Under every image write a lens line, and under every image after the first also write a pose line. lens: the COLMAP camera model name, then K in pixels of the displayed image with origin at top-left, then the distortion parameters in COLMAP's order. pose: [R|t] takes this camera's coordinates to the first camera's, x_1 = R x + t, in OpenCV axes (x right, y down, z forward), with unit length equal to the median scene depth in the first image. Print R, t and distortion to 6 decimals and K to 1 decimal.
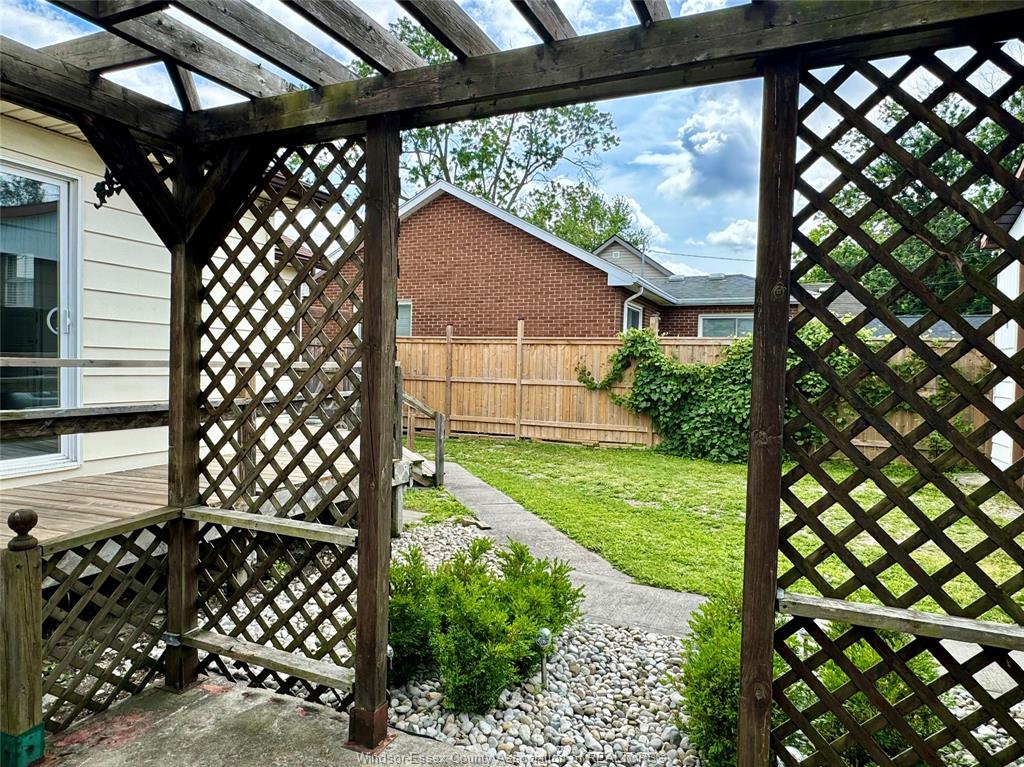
lens RADIAL K [[618.0, 0, 503.7], [0, 618.0, 390.6], [0, 0, 1]] dist [-0.004860, 0.005600]
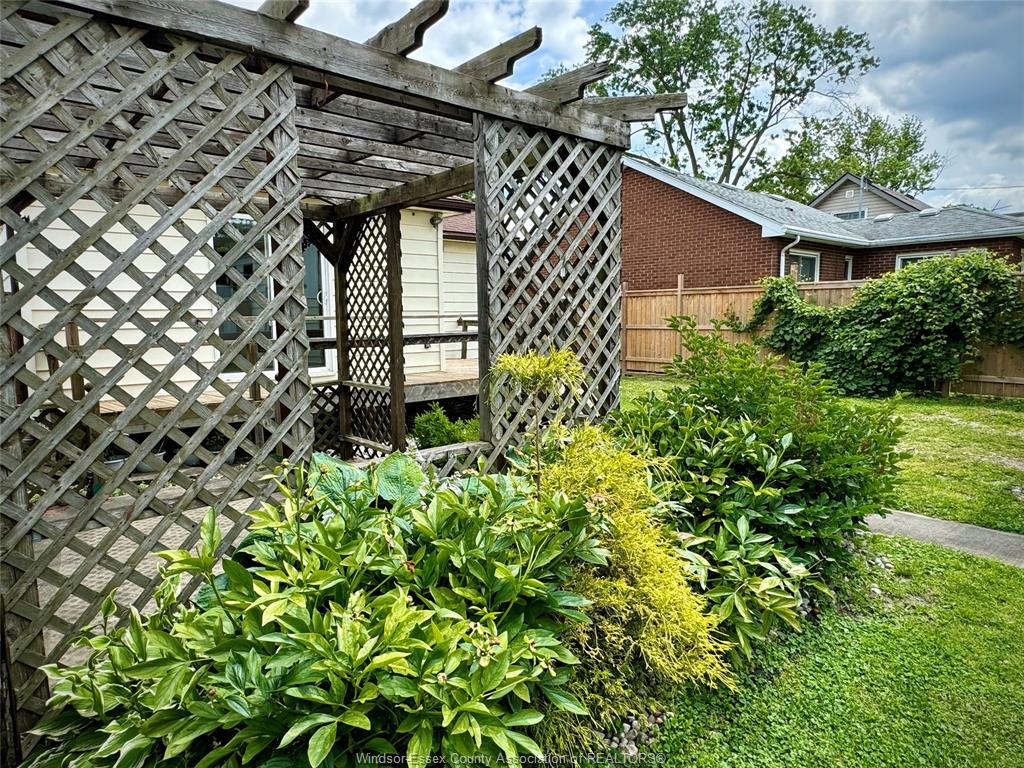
lens RADIAL K [[618.0, 0, 515.8], [0, 618.0, 381.0], [0, 0, 1]] dist [-0.004860, 0.005600]
pose [[0.905931, 0.012542, -0.423239, 0.234686], [0.012292, 0.998361, 0.055896, 0.017000], [0.423246, -0.055840, 0.904292, -0.180722]]
